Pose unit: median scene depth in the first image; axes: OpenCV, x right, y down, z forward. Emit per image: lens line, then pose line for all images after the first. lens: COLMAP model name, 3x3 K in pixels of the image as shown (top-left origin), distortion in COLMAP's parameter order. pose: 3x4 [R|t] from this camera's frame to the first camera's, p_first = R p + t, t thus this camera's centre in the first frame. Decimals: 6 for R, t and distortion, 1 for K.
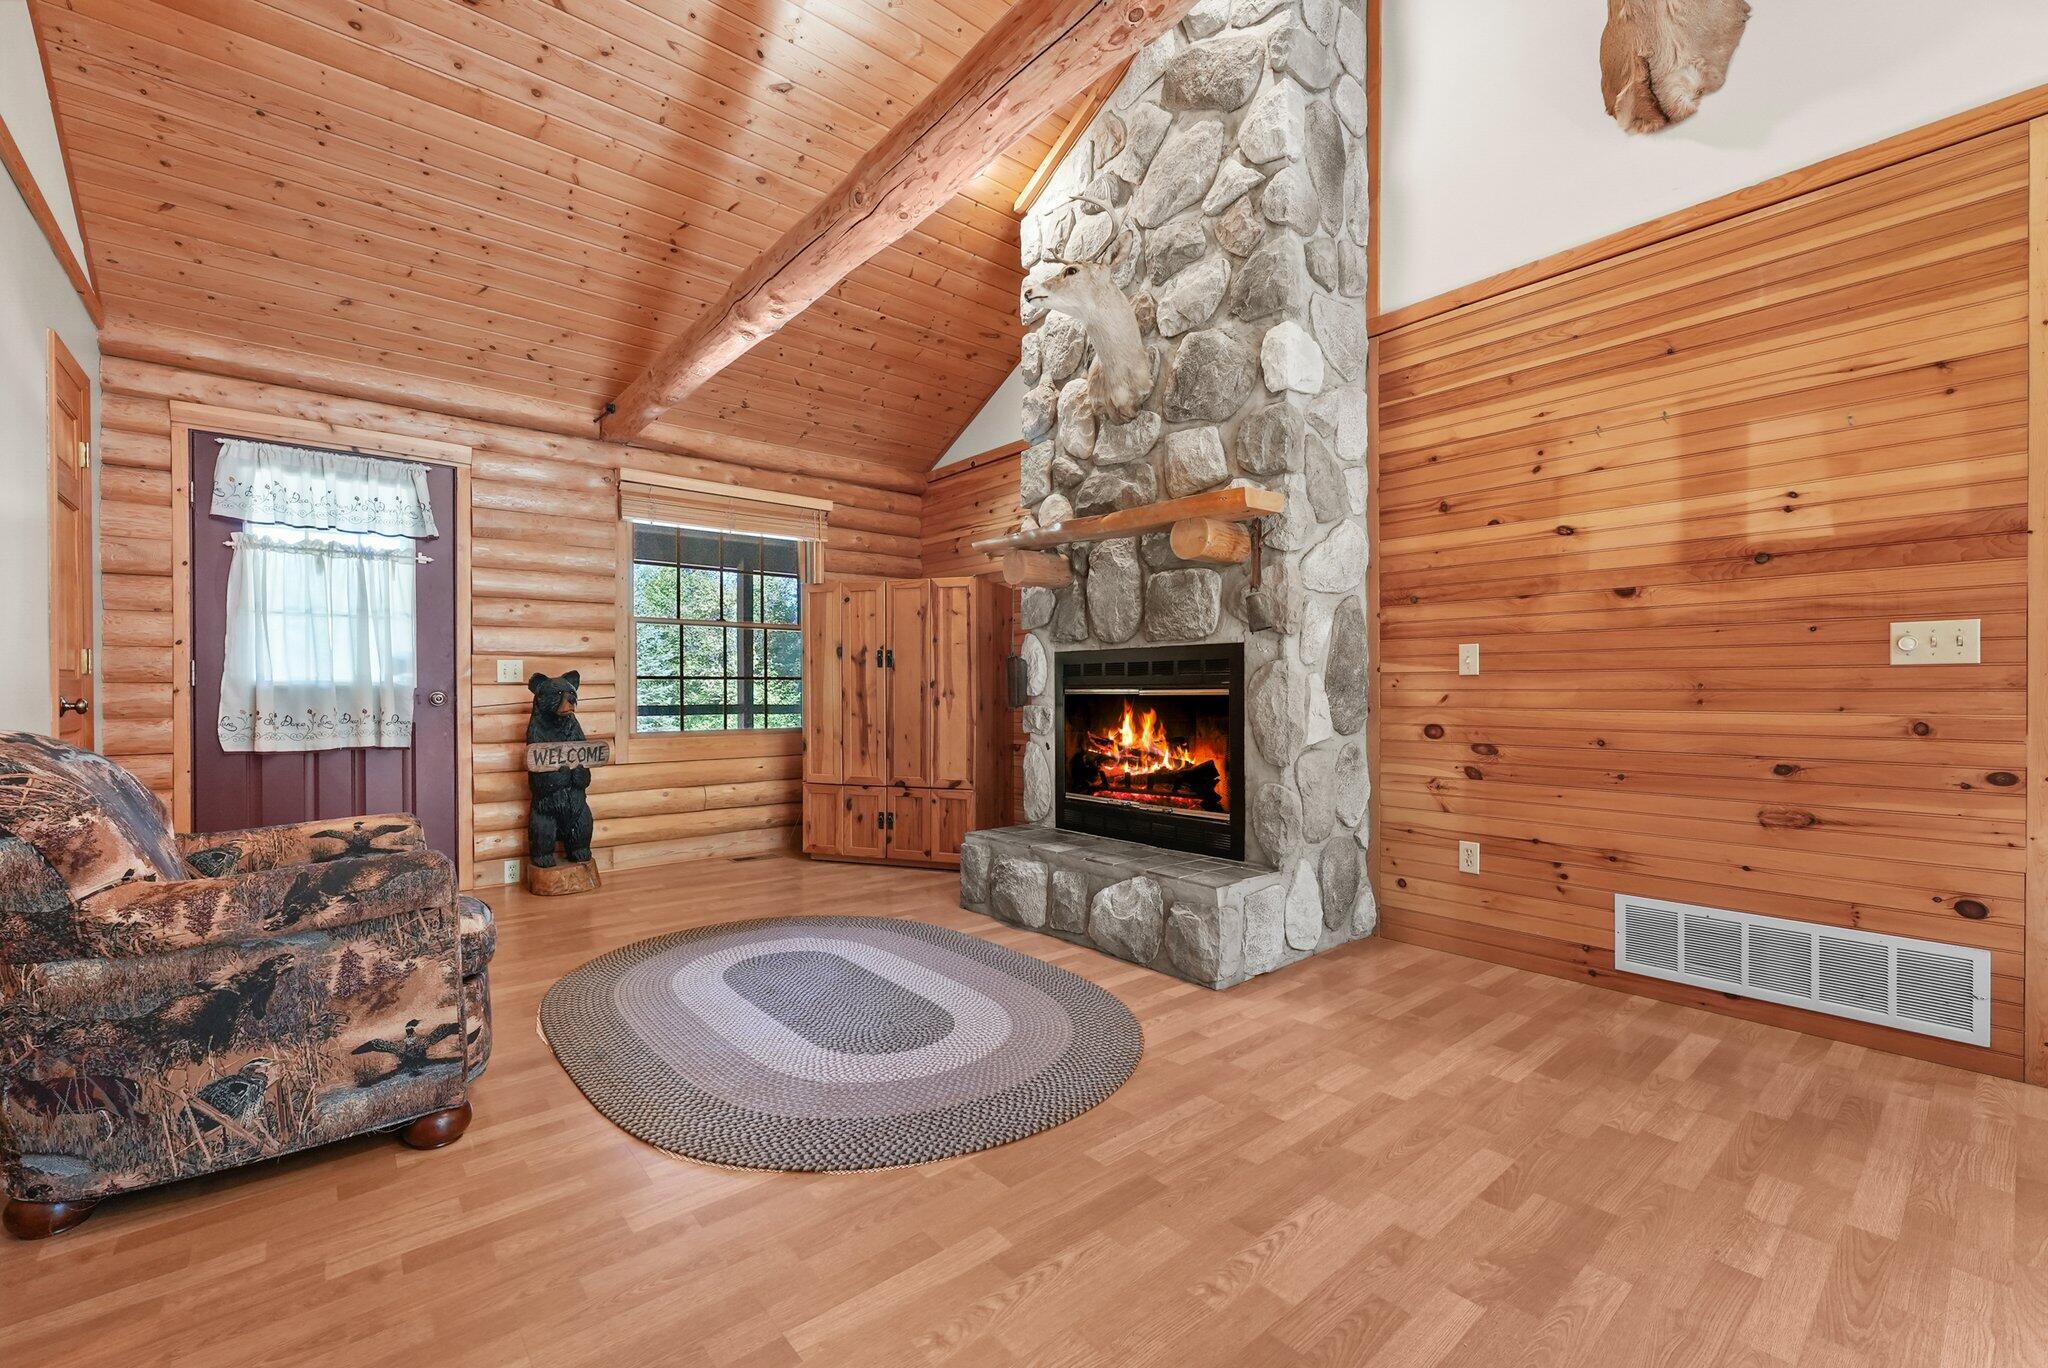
lens RADIAL K [[839.3, 0, 1016.1], [0, 839.3, 699.7], [0, 0, 1]] dist [-0.003254, 0.000103]
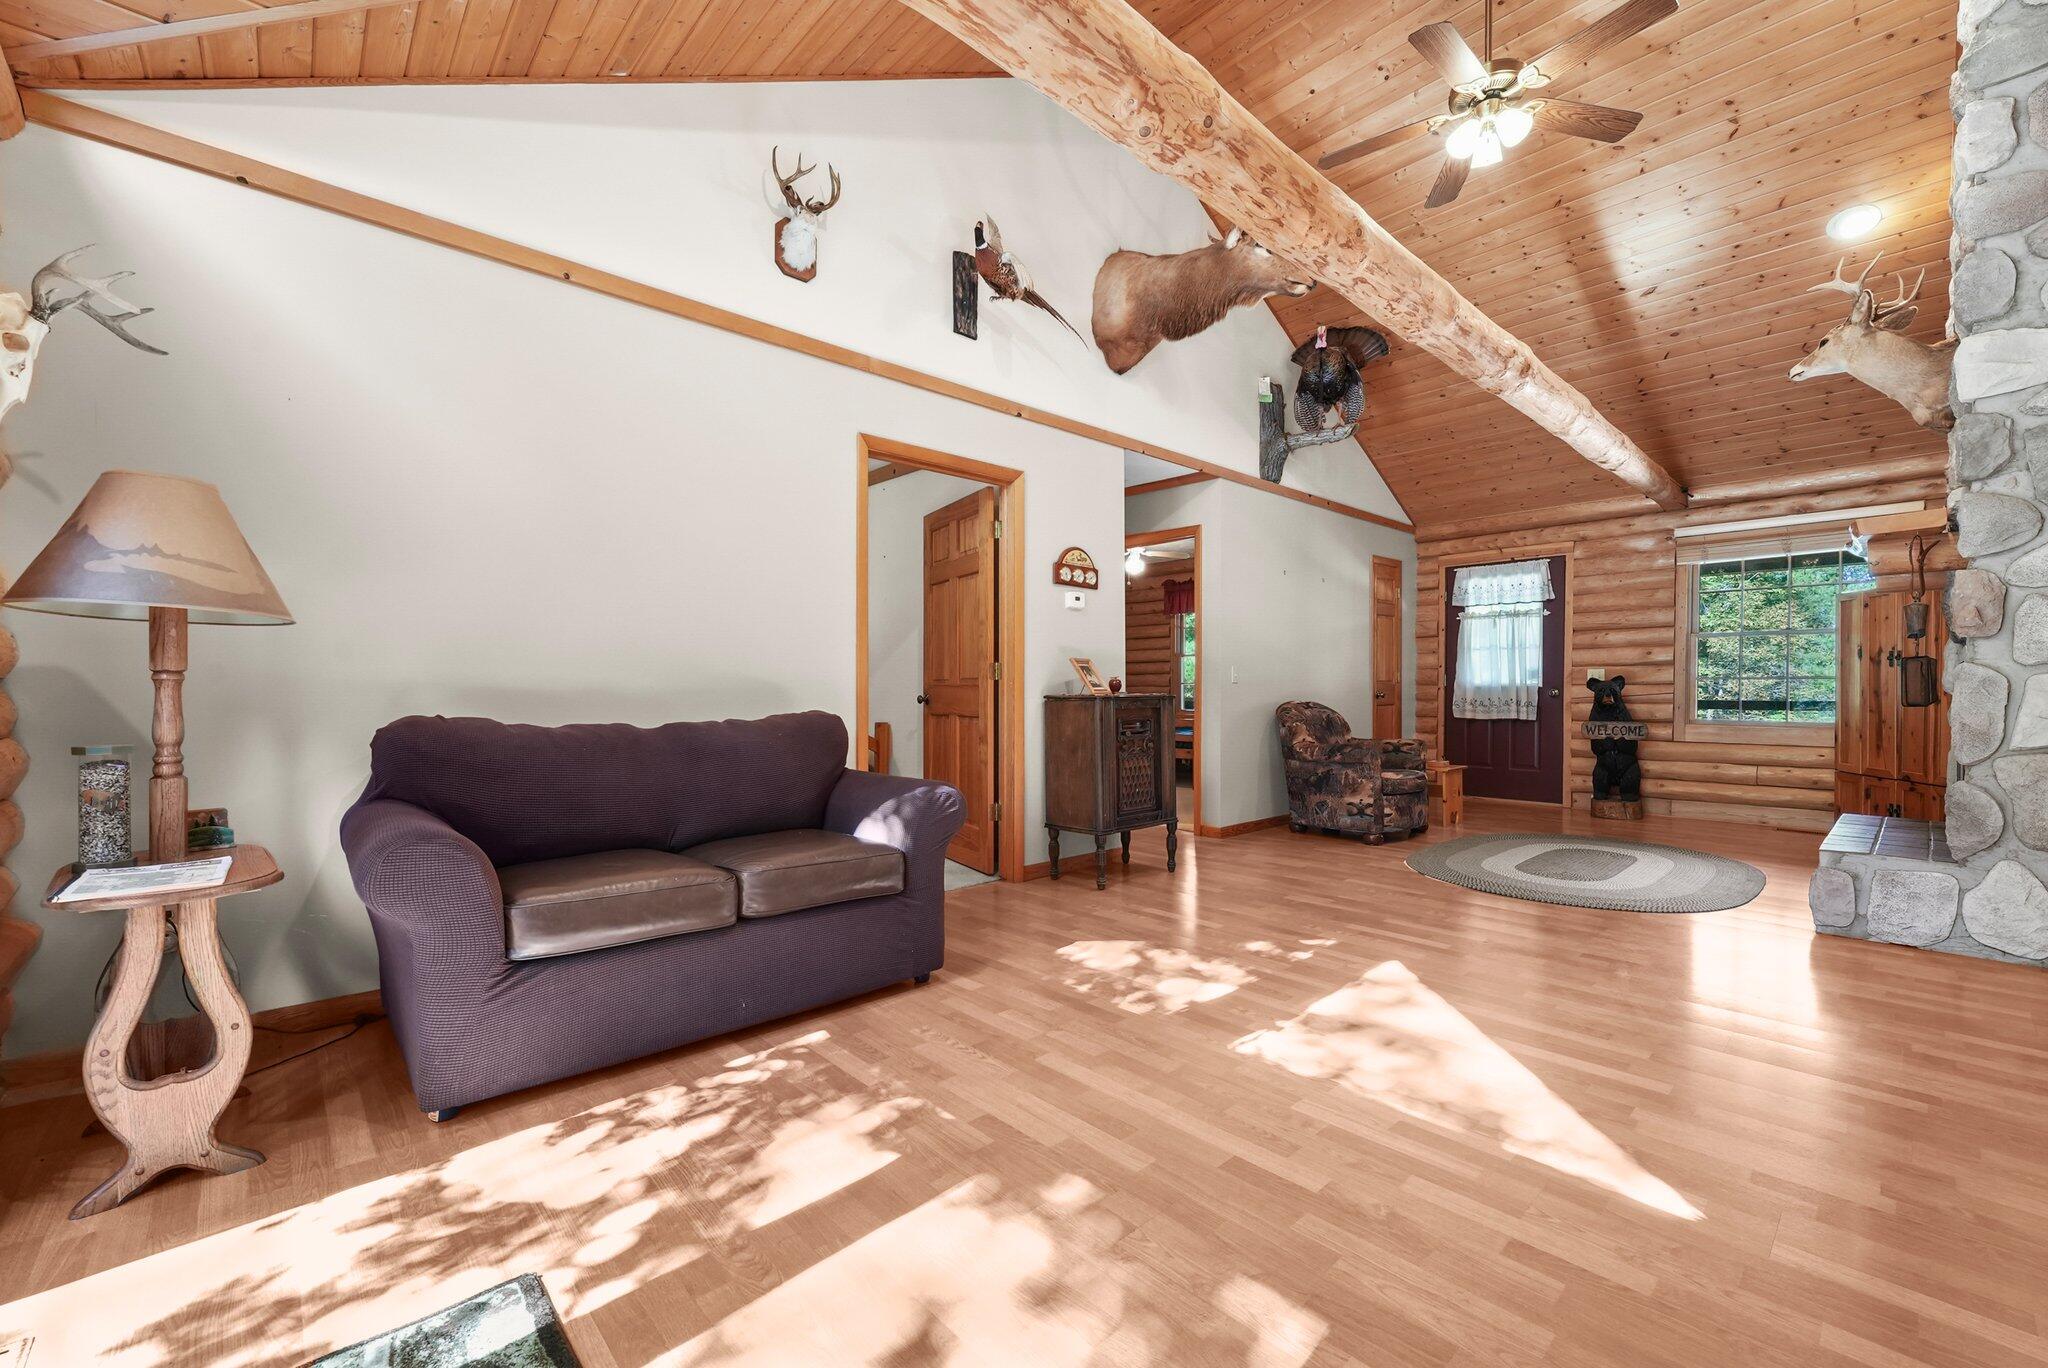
lens RADIAL K [[839.3, 0, 1020.6], [0, 839.3, 690.8], [0, 0, 1]] dist [-0.003254, 0.000103]
pose [[0.040716, 0.004917, -0.999159, 1.023193], [-0.005060, 0.999976, 0.004715, -0.008919], [0.999158, 0.004864, 0.040740, -0.164619]]
